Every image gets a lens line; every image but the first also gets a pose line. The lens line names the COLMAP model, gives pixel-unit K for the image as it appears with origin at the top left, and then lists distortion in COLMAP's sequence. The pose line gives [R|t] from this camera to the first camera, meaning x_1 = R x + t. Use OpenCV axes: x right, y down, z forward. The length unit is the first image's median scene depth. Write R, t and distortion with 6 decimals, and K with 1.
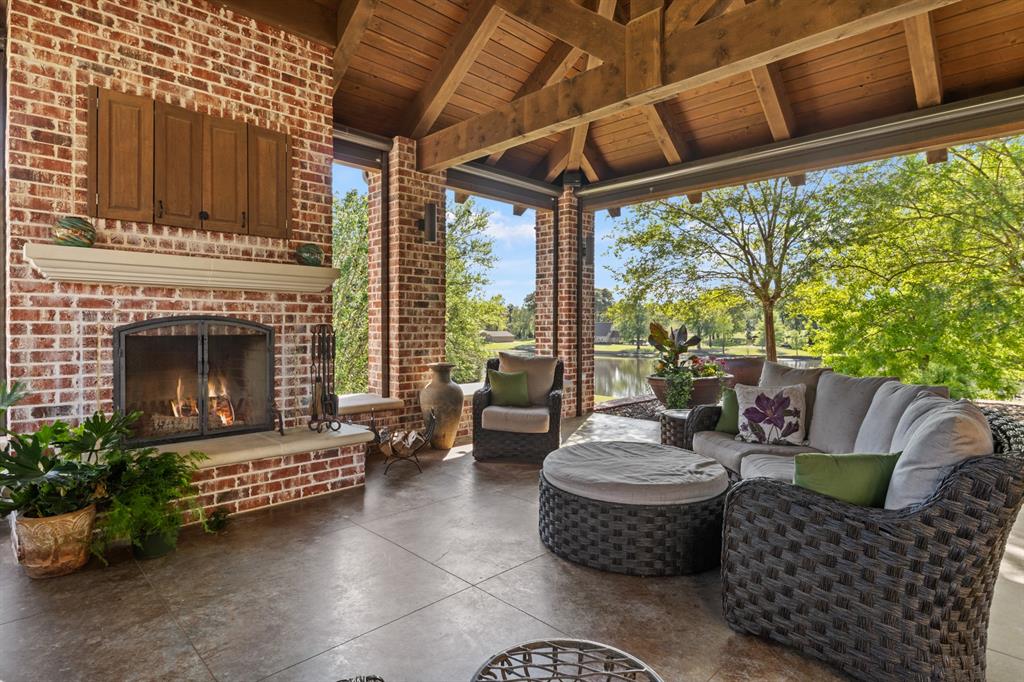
lens RADIAL K [[538.7, 0, 514.1], [0, 538.7, 330.3], [0, 0, 1]] dist [-0.007378, -0.001046]
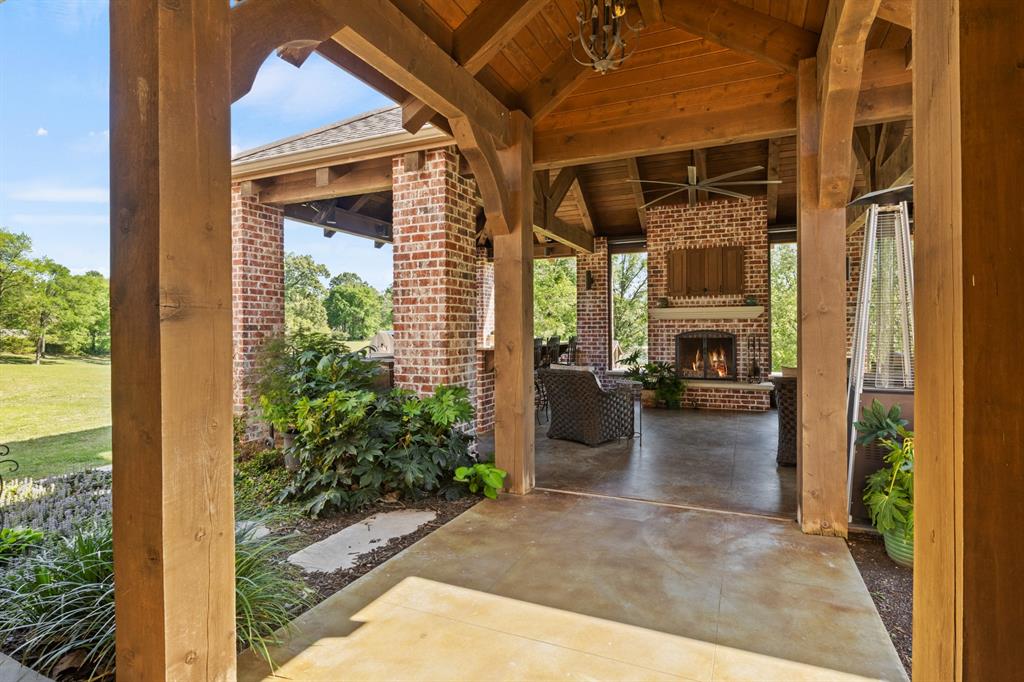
lens RADIAL K [[521.9, 0, 516.5], [0, 521.9, 329.2], [0, 0, 1]] dist [-0.009755, 0.000394]
pose [[0.360359, -0.006005, -0.932795, 1.222273], [0.001016, 0.999981, -0.006046, -0.015789], [0.932813, 0.001231, 0.360358, -0.614816]]
